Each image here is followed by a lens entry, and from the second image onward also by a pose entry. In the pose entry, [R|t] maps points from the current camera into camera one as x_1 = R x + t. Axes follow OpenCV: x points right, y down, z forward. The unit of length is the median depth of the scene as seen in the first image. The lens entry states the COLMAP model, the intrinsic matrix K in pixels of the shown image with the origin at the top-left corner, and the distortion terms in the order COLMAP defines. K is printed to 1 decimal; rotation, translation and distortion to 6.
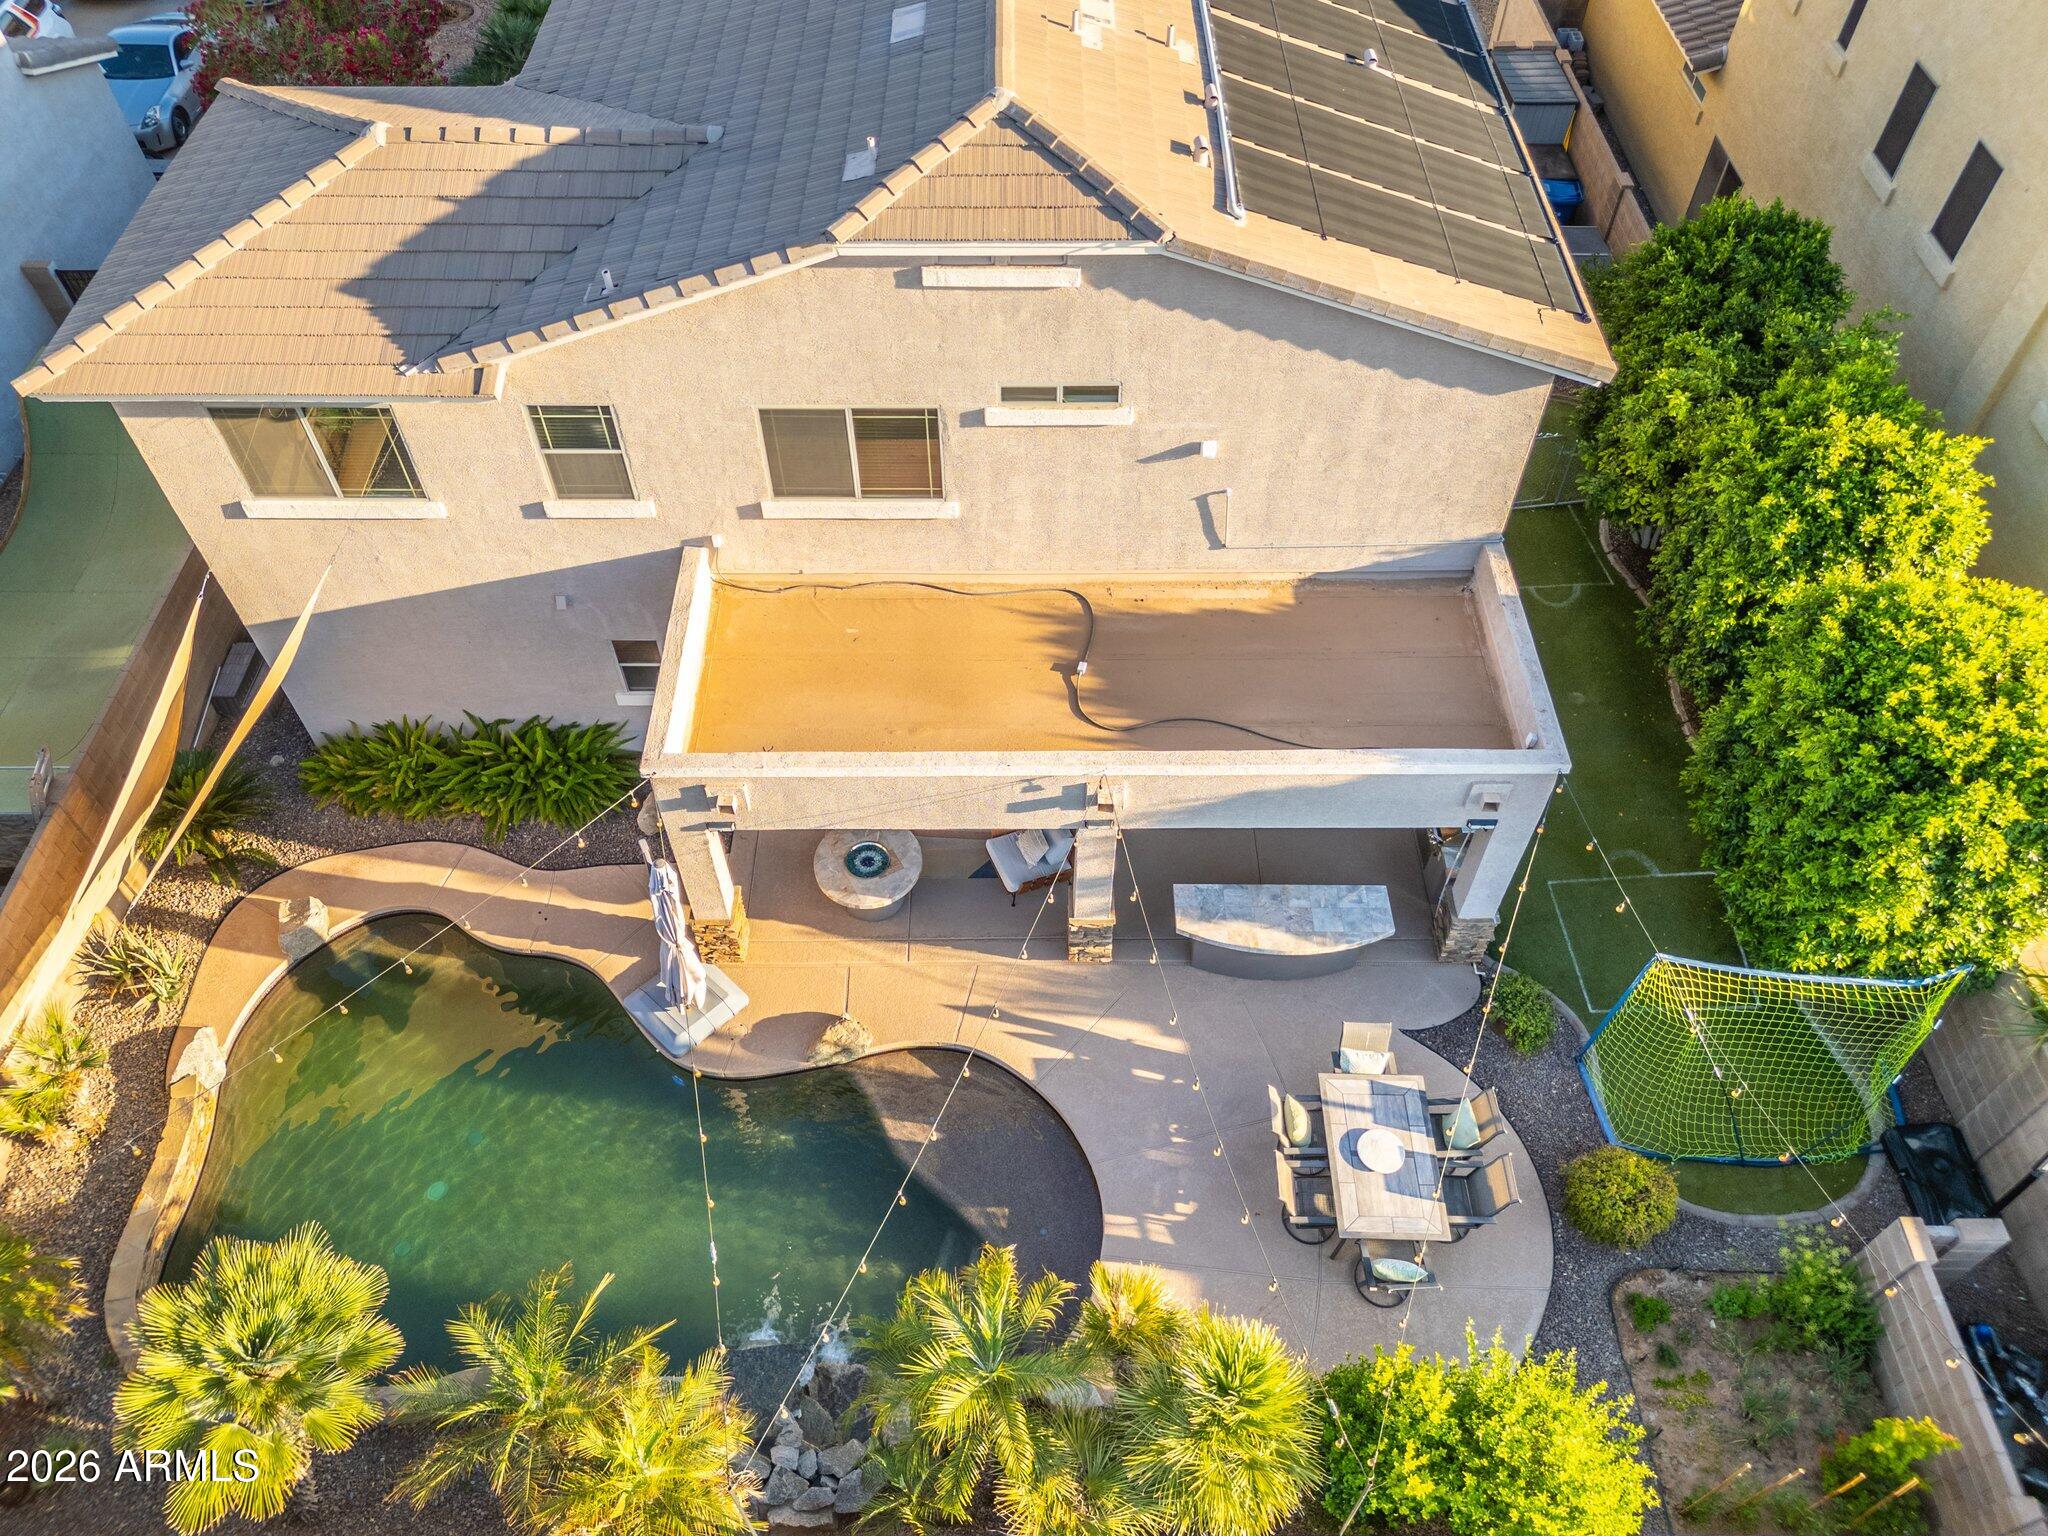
lens RADIAL K [[1459.5, 0, 1013.4], [0, 1459.5, 765.2], [0, 0, 1]] dist [0.028001, -0.009645]
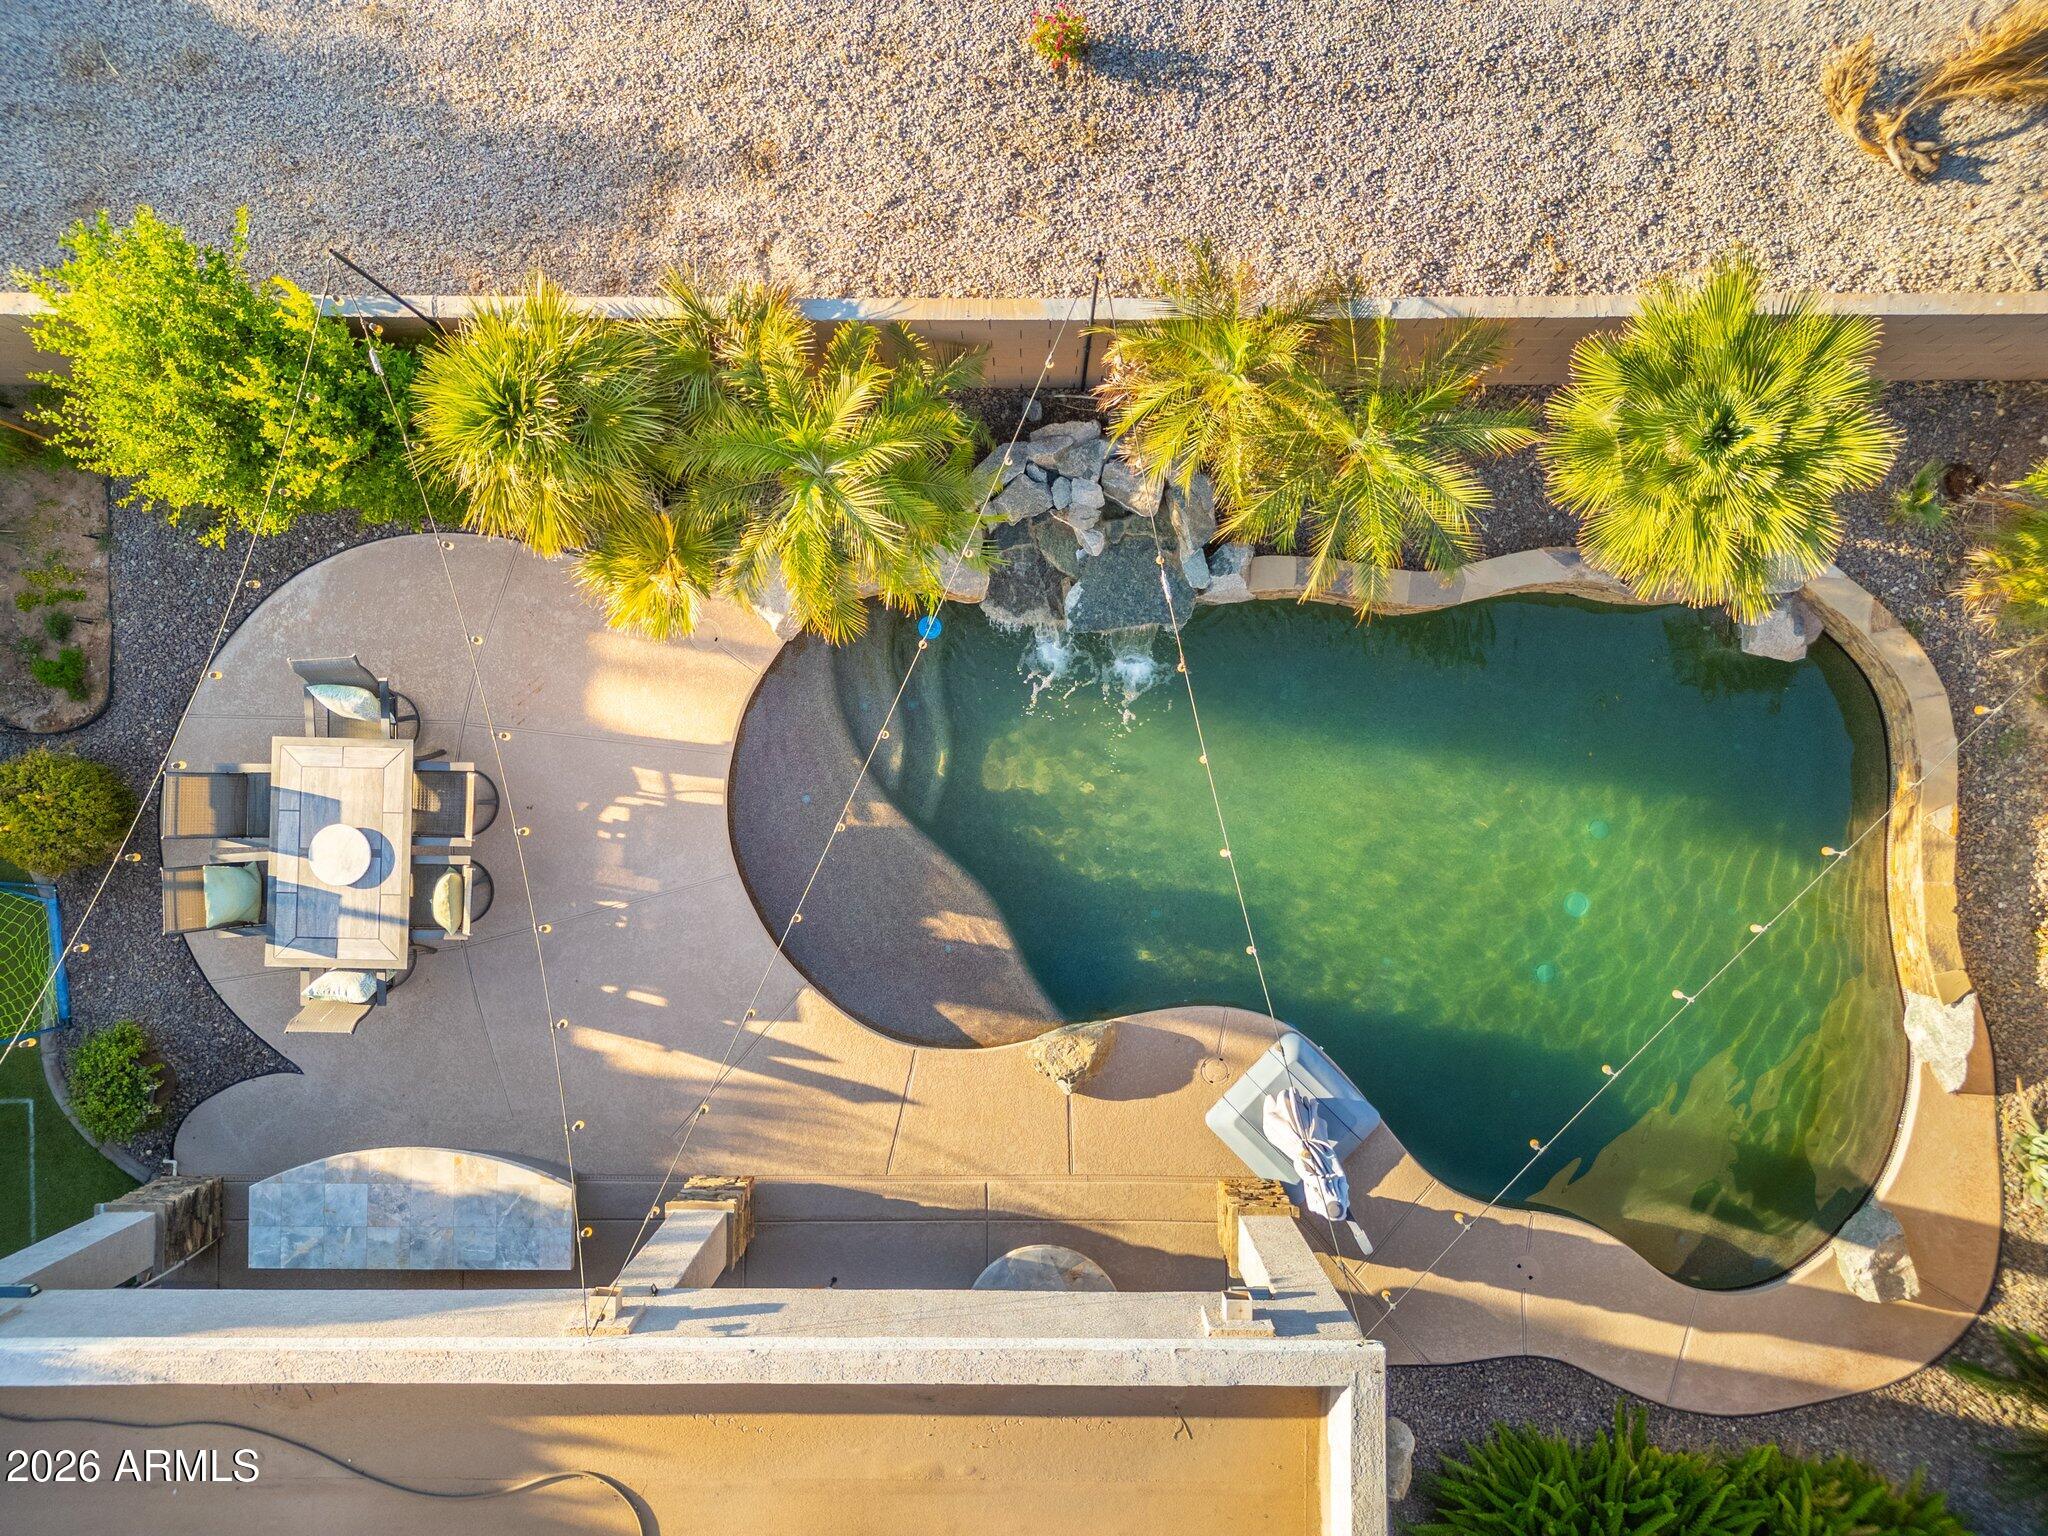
lens RADIAL K [[1459.5, 0, 1013.4], [0, 1459.5, 765.2], [0, 0, 1]] dist [0.028001, -0.009645]
pose [[-0.999917, -0.003651, 0.012372, -0.102740], [0.010682, -0.772109, 0.635400, -0.171487], [0.007233, 0.635480, 0.772084, 0.360641]]
